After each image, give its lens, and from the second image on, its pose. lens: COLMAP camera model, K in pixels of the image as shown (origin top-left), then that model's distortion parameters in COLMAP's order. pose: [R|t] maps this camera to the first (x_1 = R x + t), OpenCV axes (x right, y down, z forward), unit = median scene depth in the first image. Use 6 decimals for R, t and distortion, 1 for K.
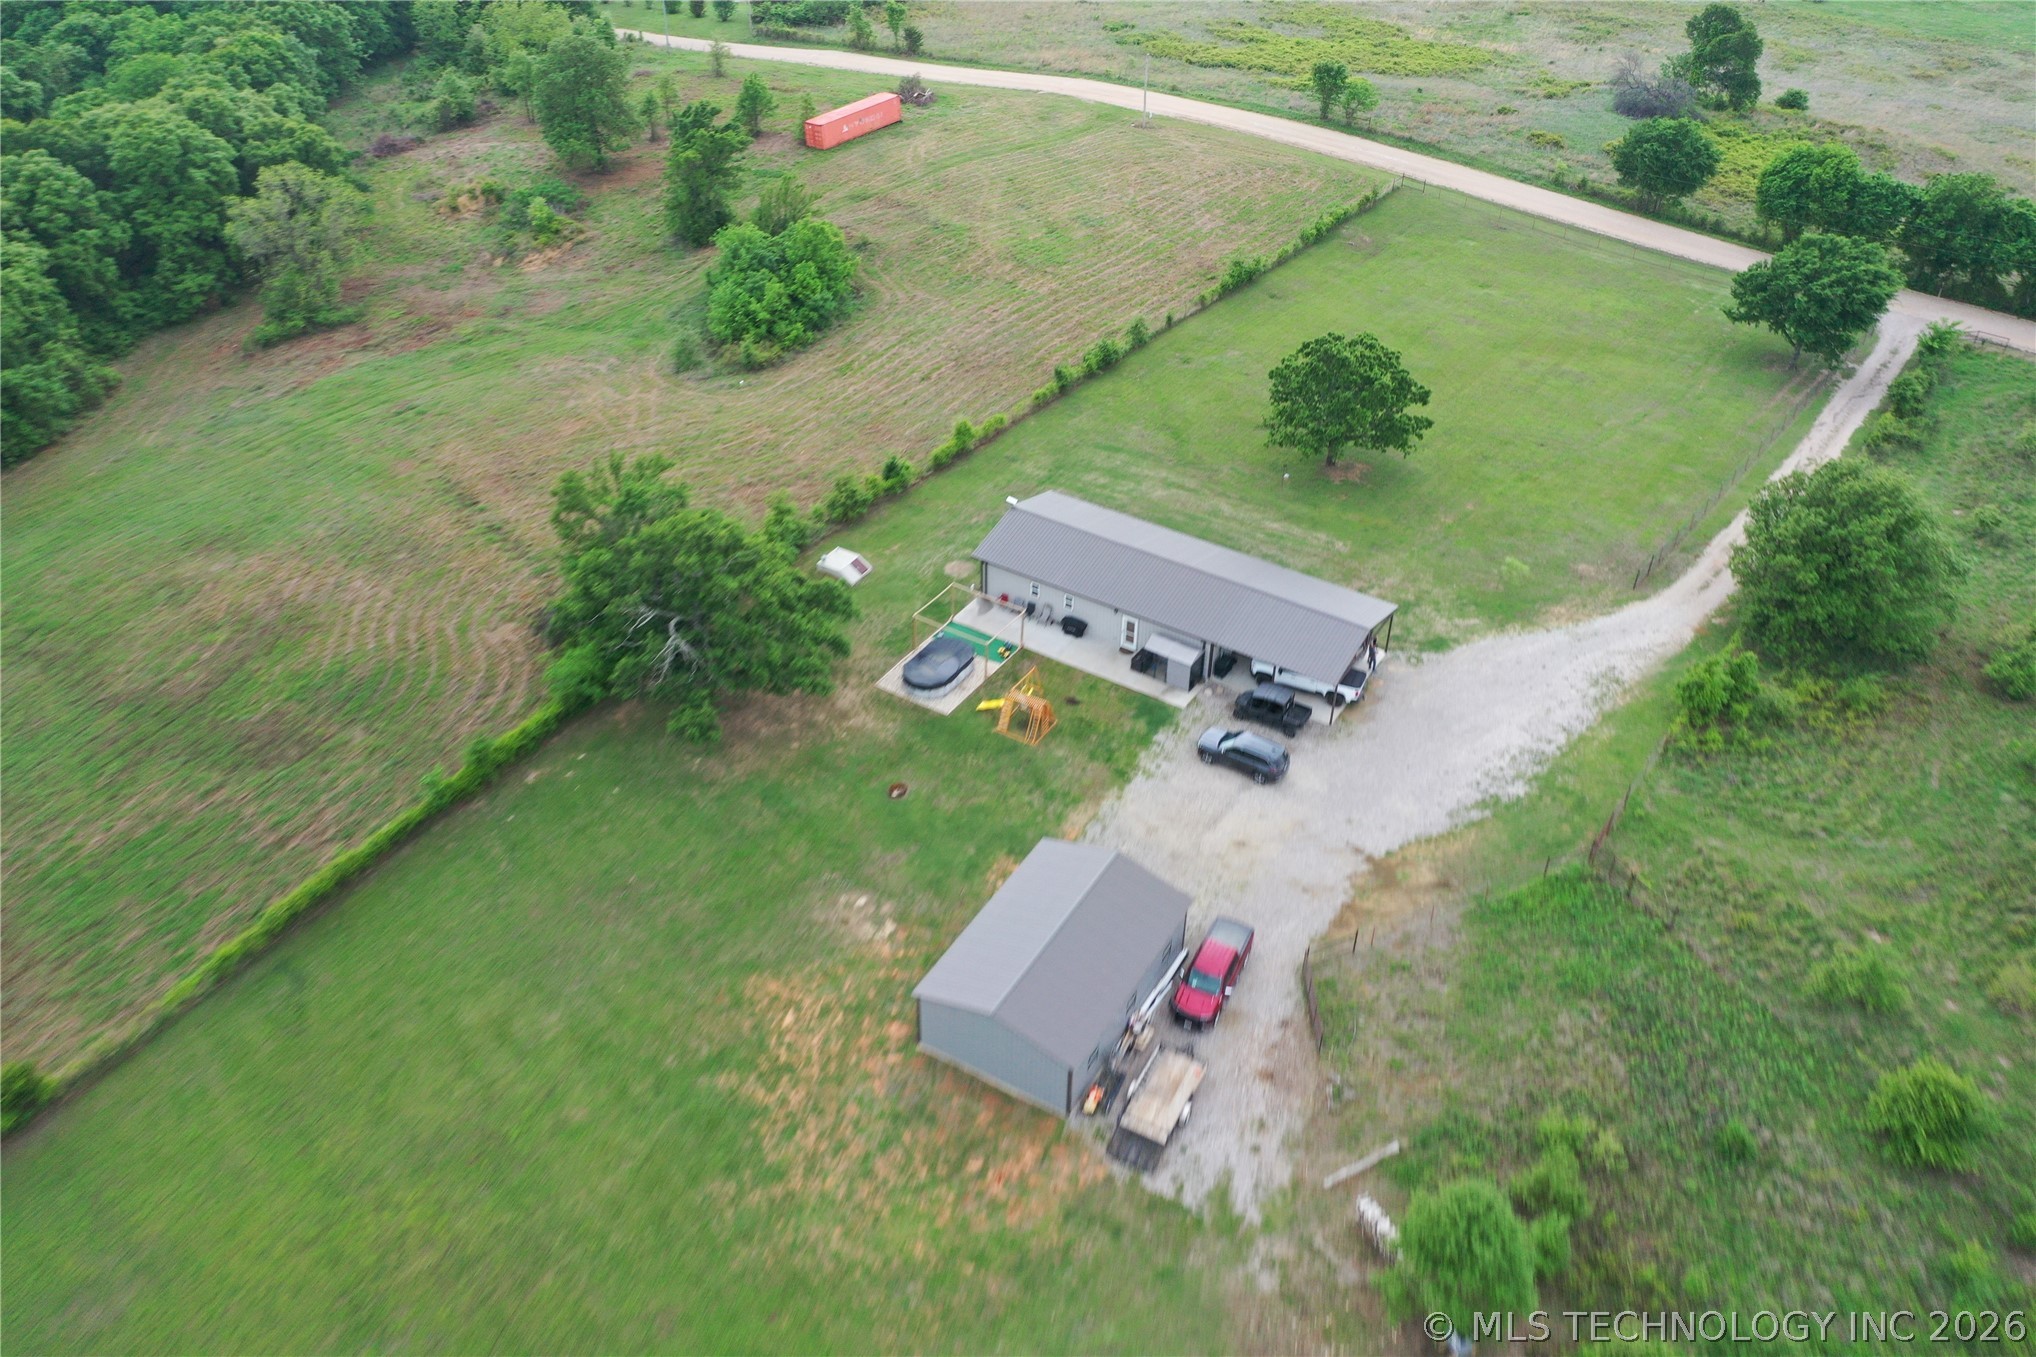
lens RADIAL K [[1601.3, 0, 1018.0], [0, 1601.3, 678.5], [0, 0, 1]] dist [0.012745, -0.015628]
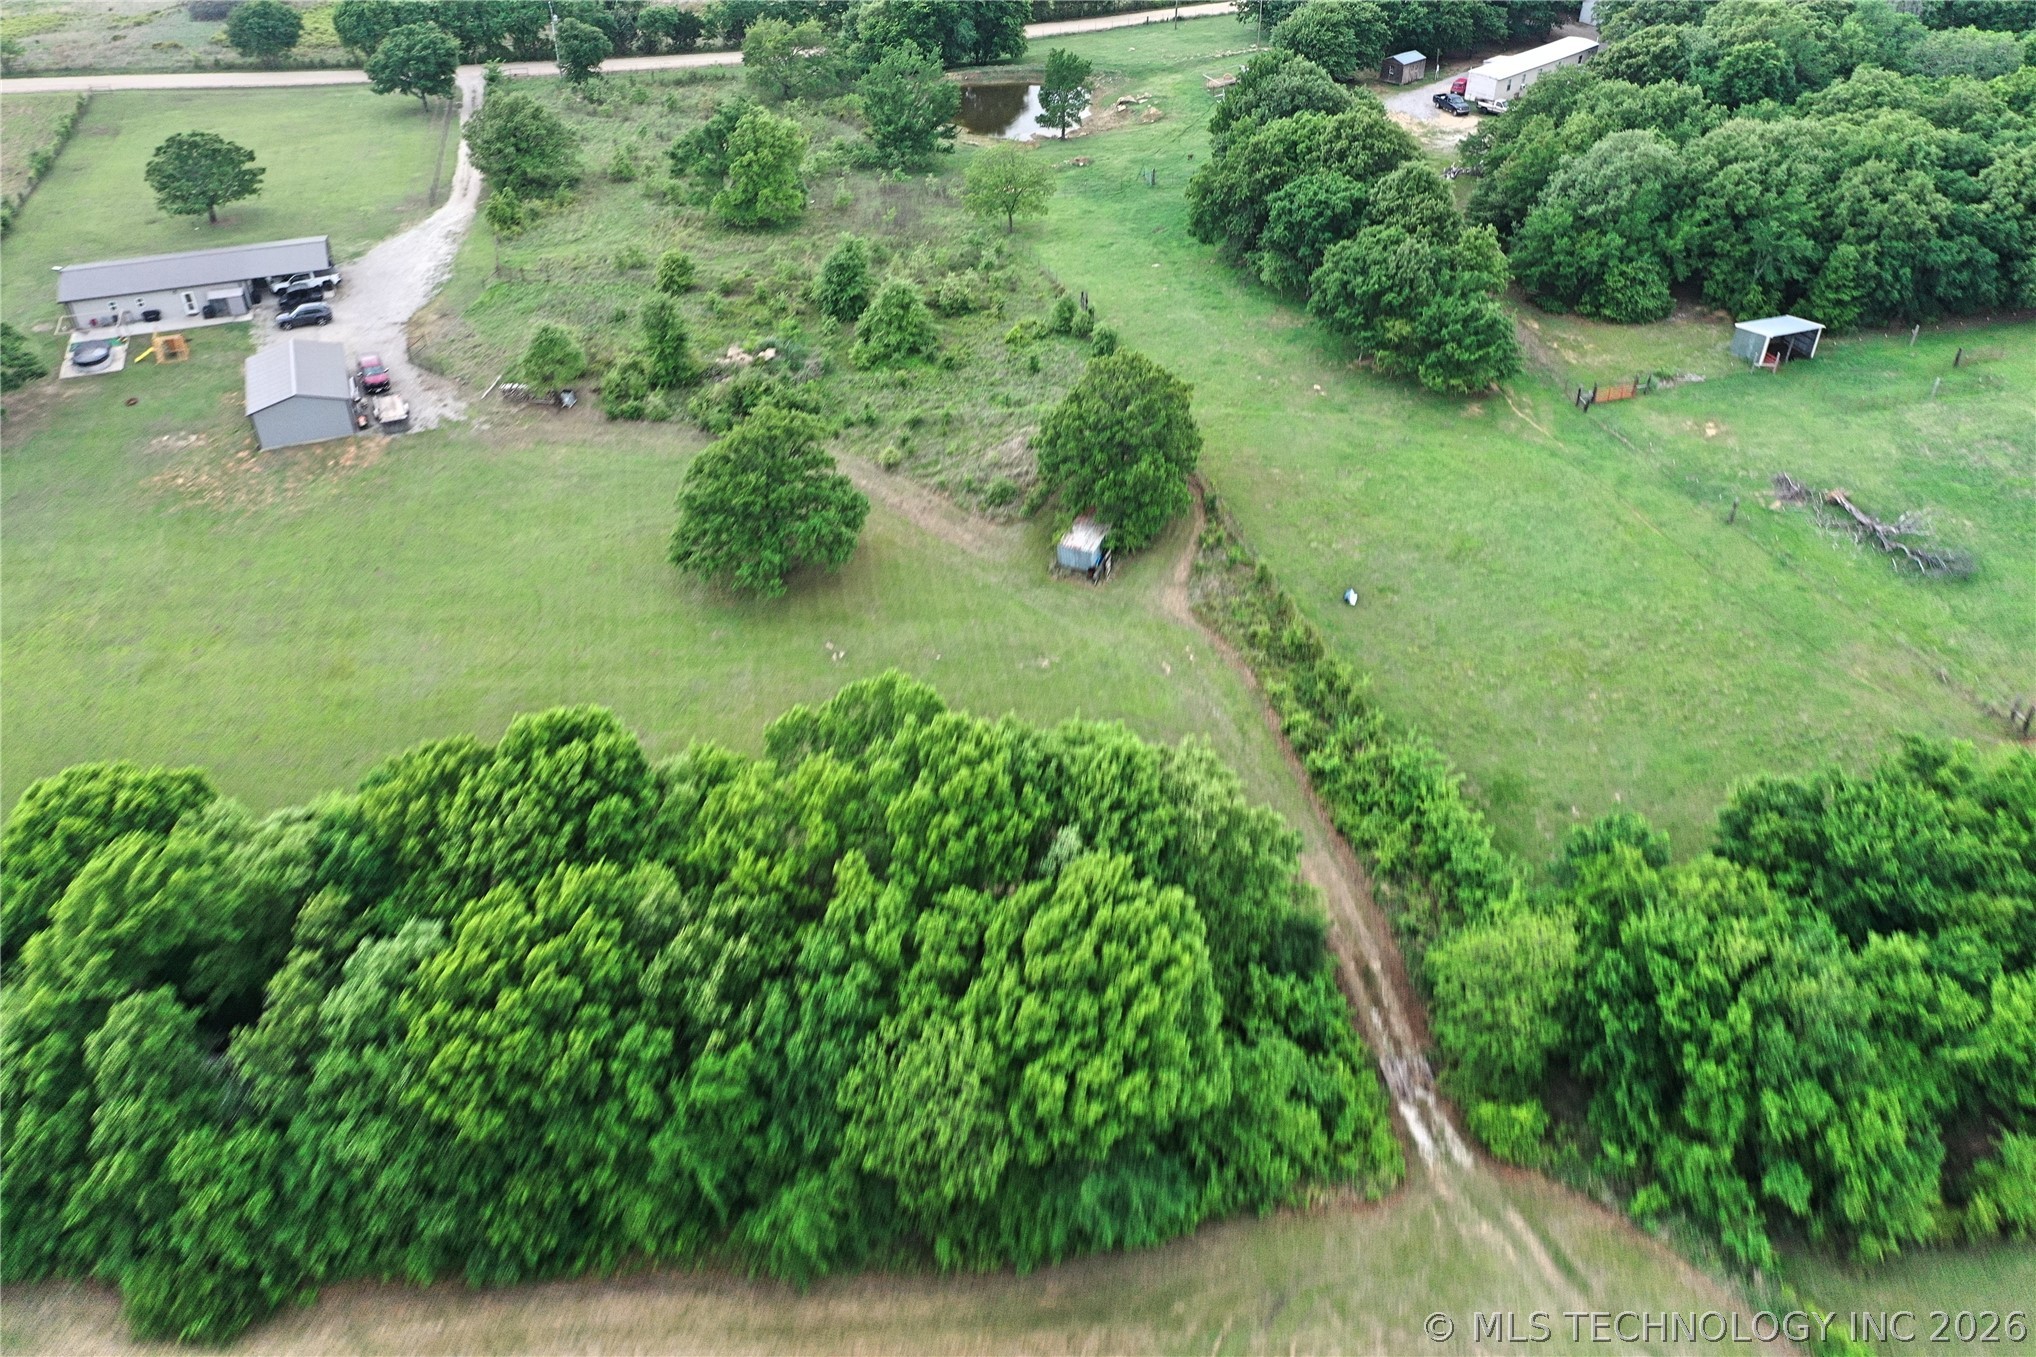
lens RADIAL K [[1693.1, 0, 1018.0], [0, 1693.1, 678.5], [0, 0, 1]] dist [0.005772, 0.004834]
pose [[0.626815, -0.466353, 0.624194, -0.656932], [0.480036, 0.862145, 0.162082, 0.425358], [-0.613733, 0.198040, 0.764272, -0.761040]]
